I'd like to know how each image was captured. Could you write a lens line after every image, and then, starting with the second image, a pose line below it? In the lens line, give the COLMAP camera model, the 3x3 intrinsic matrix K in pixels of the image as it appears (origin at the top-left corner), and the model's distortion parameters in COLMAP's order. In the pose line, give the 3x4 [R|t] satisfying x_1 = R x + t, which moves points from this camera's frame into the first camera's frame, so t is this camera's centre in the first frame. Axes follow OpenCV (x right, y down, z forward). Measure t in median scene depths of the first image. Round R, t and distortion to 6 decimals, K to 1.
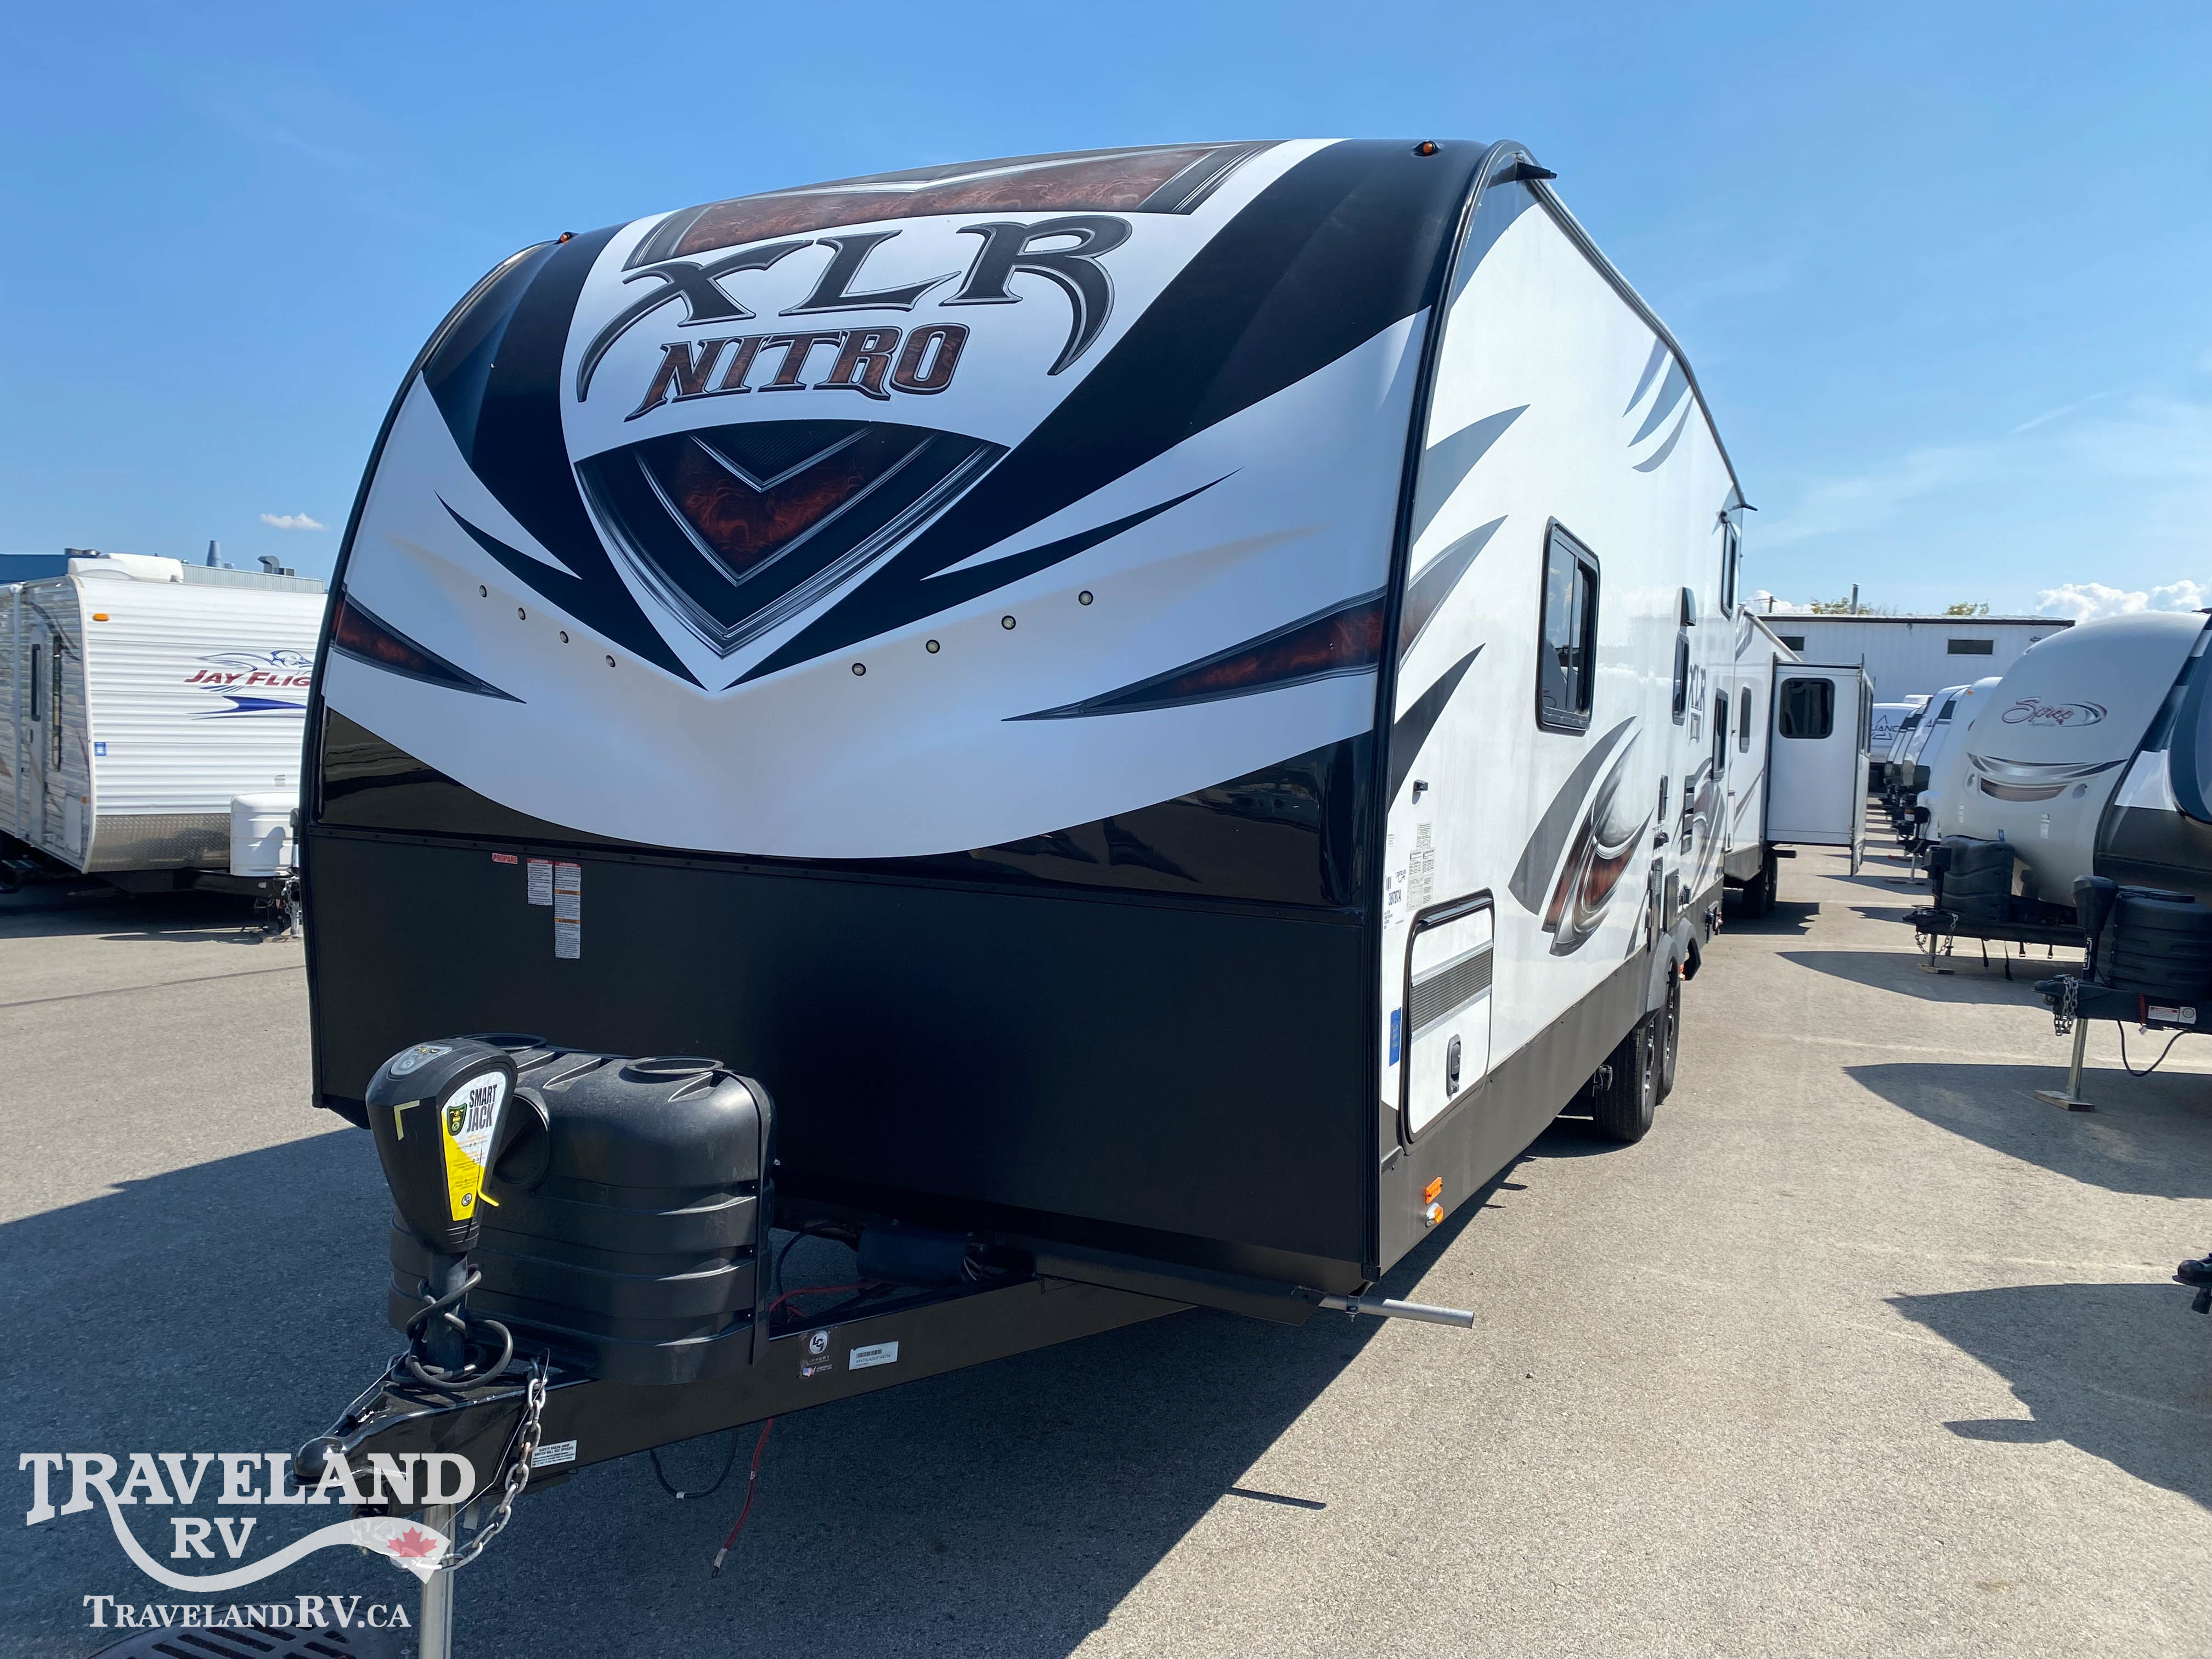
lens RADIAL K [[1662.0, 0, 1106.0], [0, 1662.0, 829.5], [0, 0, 1]] dist [0.072616, -0.000750]
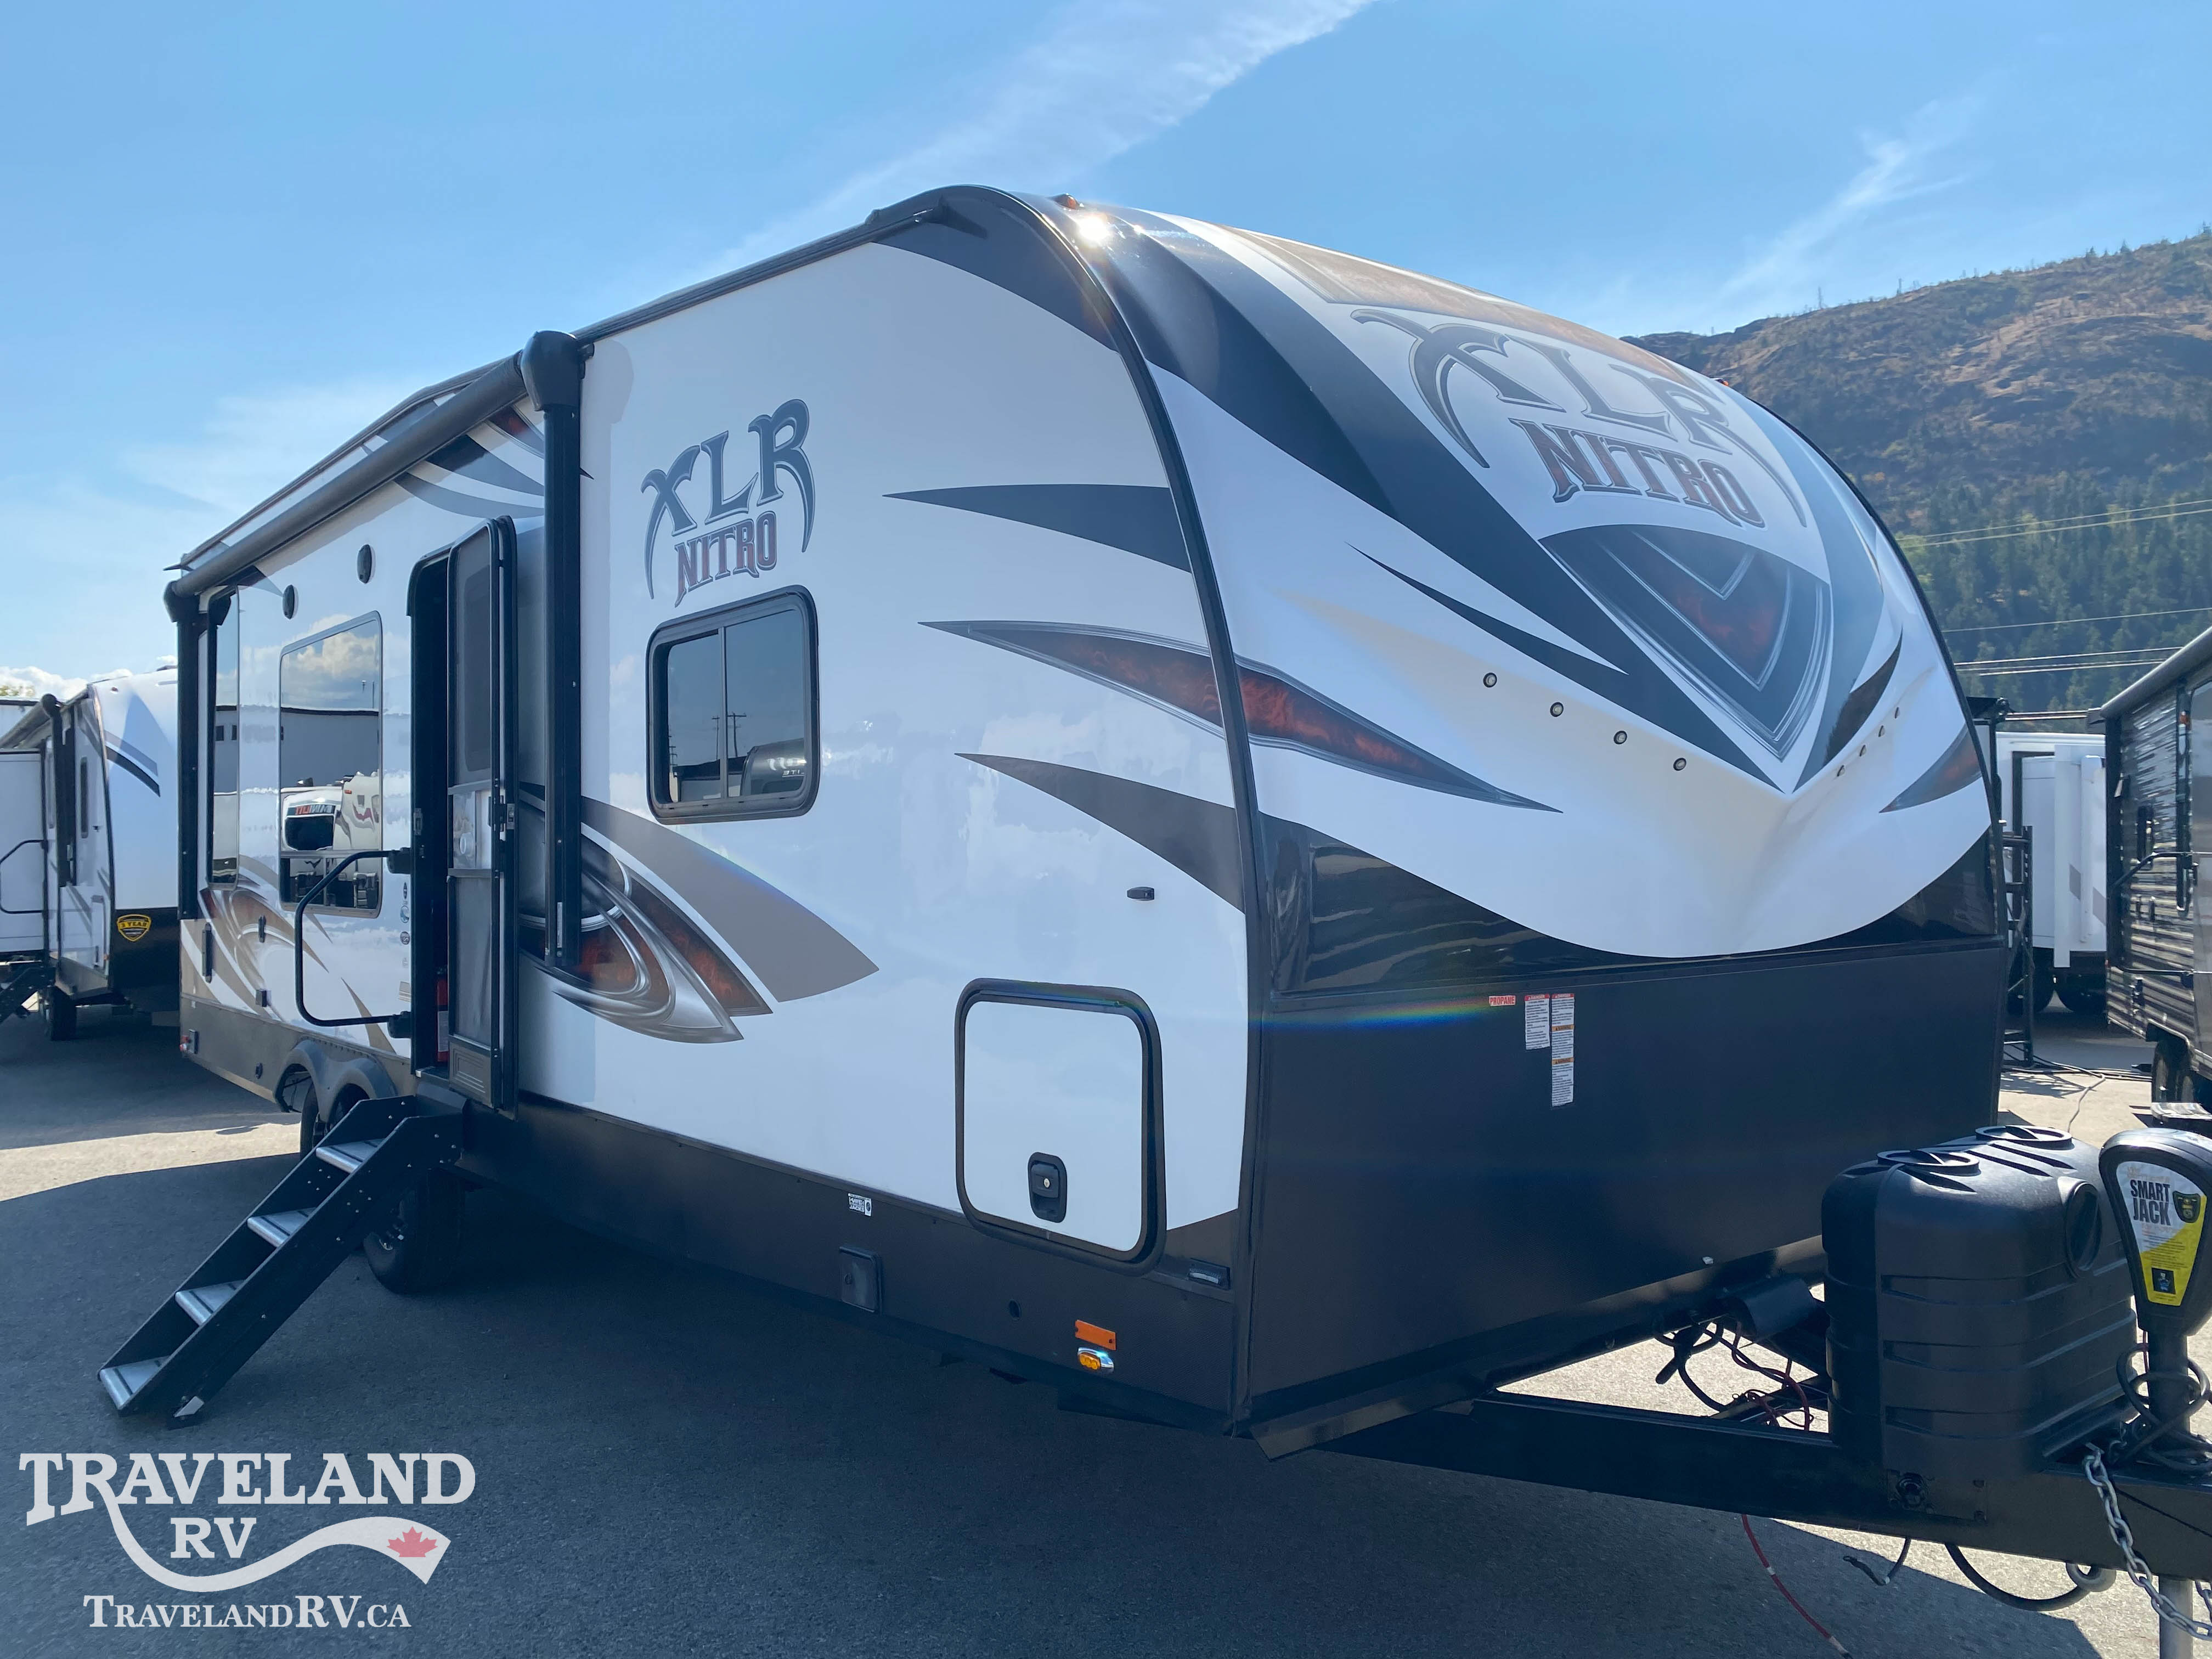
lens RADIAL K [[1662.0, 0, 1106.0], [0, 1662.0, 829.5], [0, 0, 1]] dist [0.072616, -0.000750]
pose [[0.452257, -0.035980, 0.891161, -1.195978], [0.080349, 0.996767, -0.000532, -0.083444], [-0.888261, 0.071845, 0.453686, 0.807095]]
